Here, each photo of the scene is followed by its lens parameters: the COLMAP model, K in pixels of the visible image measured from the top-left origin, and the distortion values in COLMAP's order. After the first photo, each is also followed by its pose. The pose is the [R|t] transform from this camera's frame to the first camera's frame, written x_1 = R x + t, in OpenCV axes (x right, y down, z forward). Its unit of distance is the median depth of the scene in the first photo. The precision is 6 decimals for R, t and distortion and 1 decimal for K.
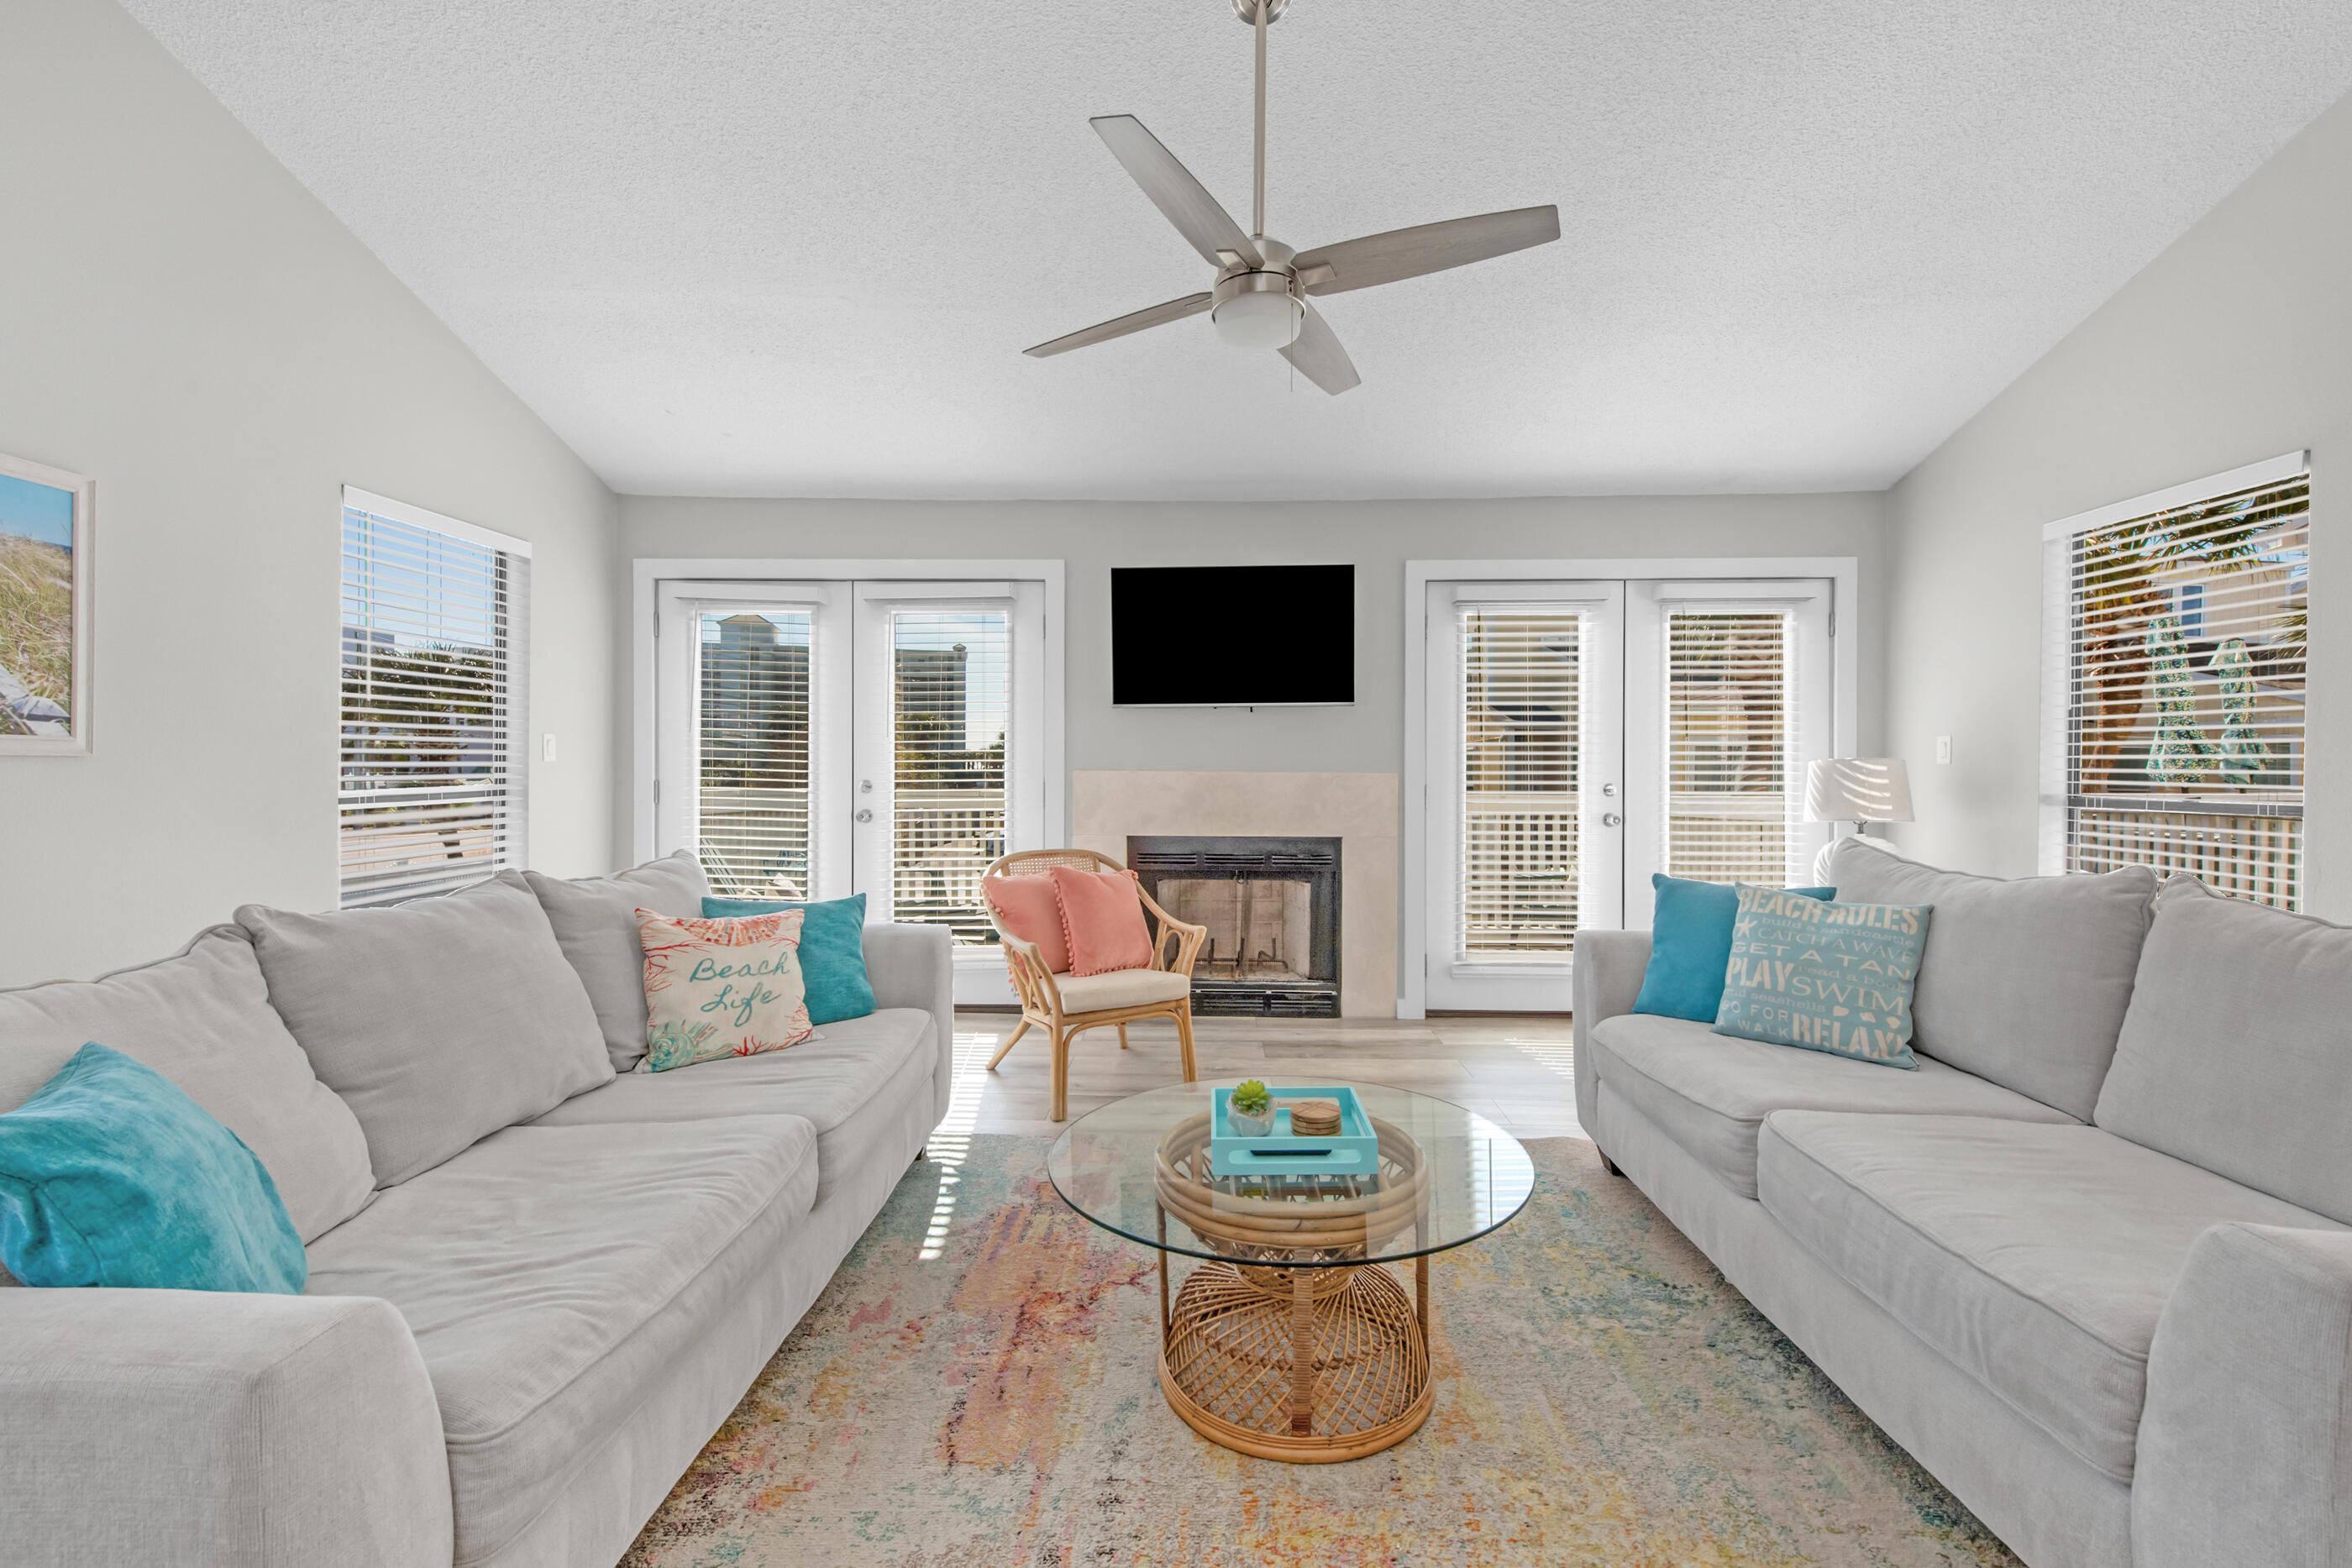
lens RADIAL K [[1026.5, 0, 1176.0], [0, 1026.5, 784.0], [0, 0, 1]] dist [0.038820, -0.016287]
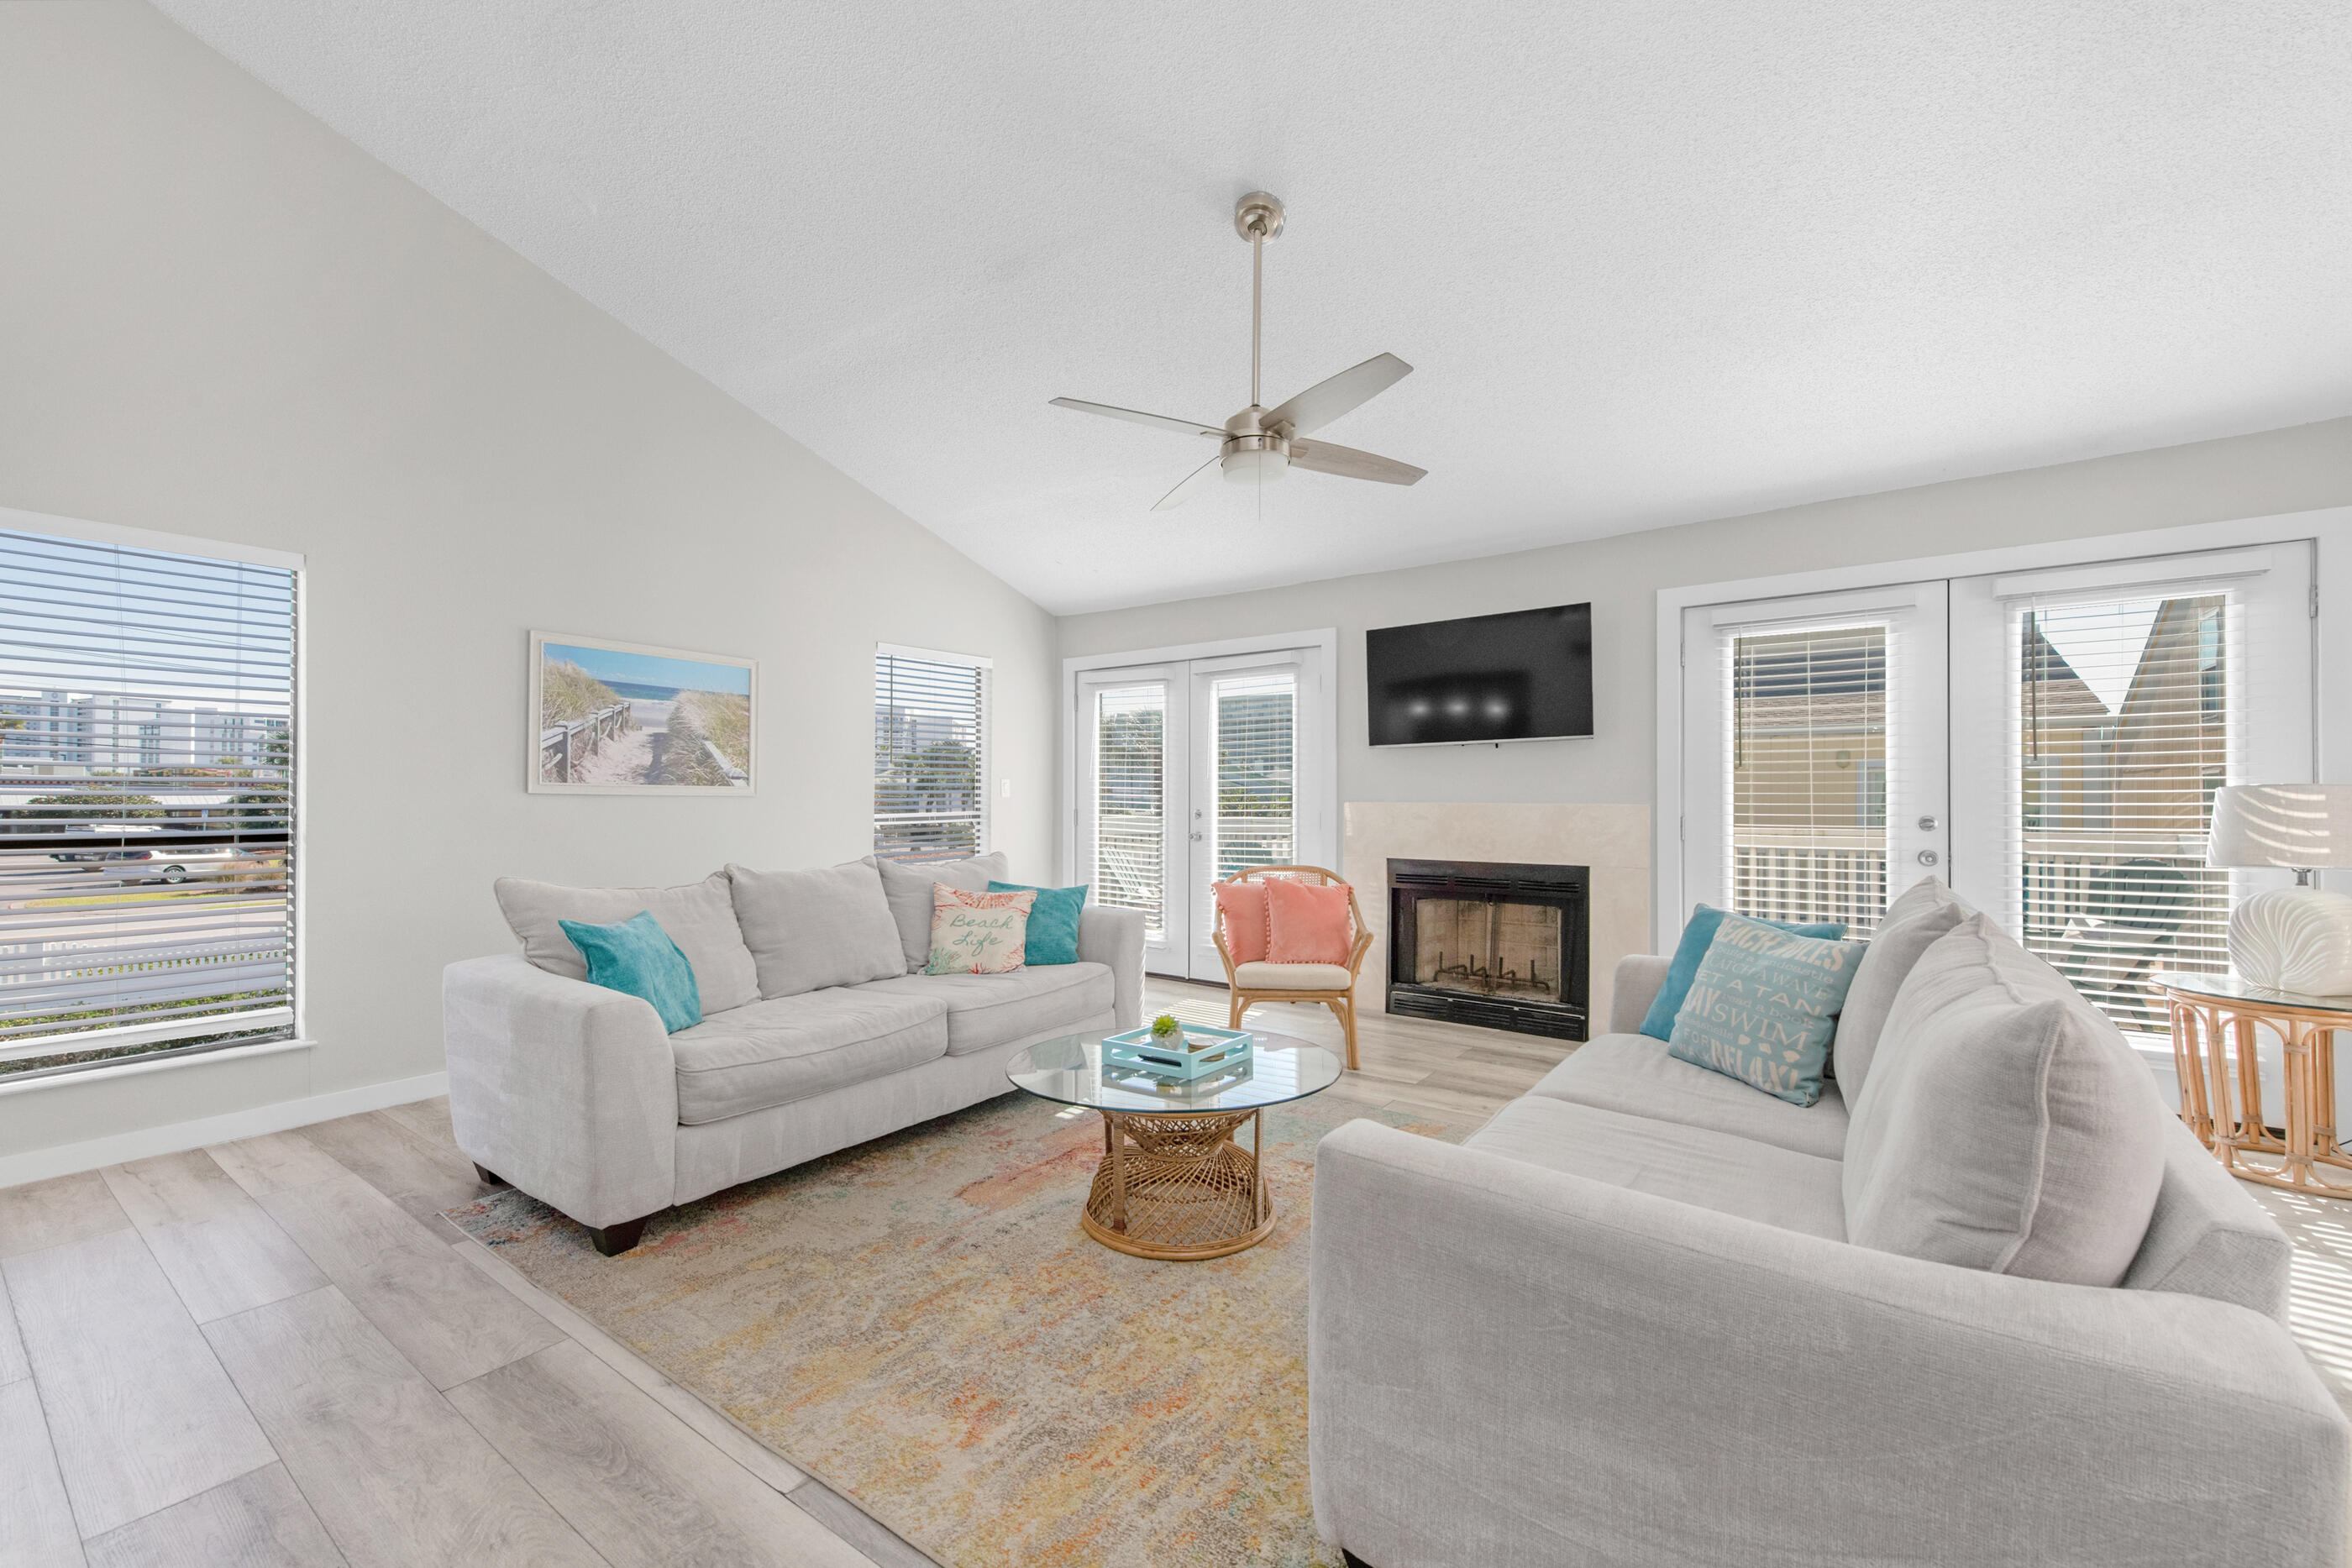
lens RADIAL K [[964.7, 0, 1122.7], [0, 964.7, 805.0], [0, 0, 1]] dist [0.024140, 0.000036]
pose [[0.807816, 0.000497, -0.589434, 0.454316], [-0.006827, 0.999940, -0.008513, 0.002171], [0.589395, 0.010901, 0.807772, -0.075754]]
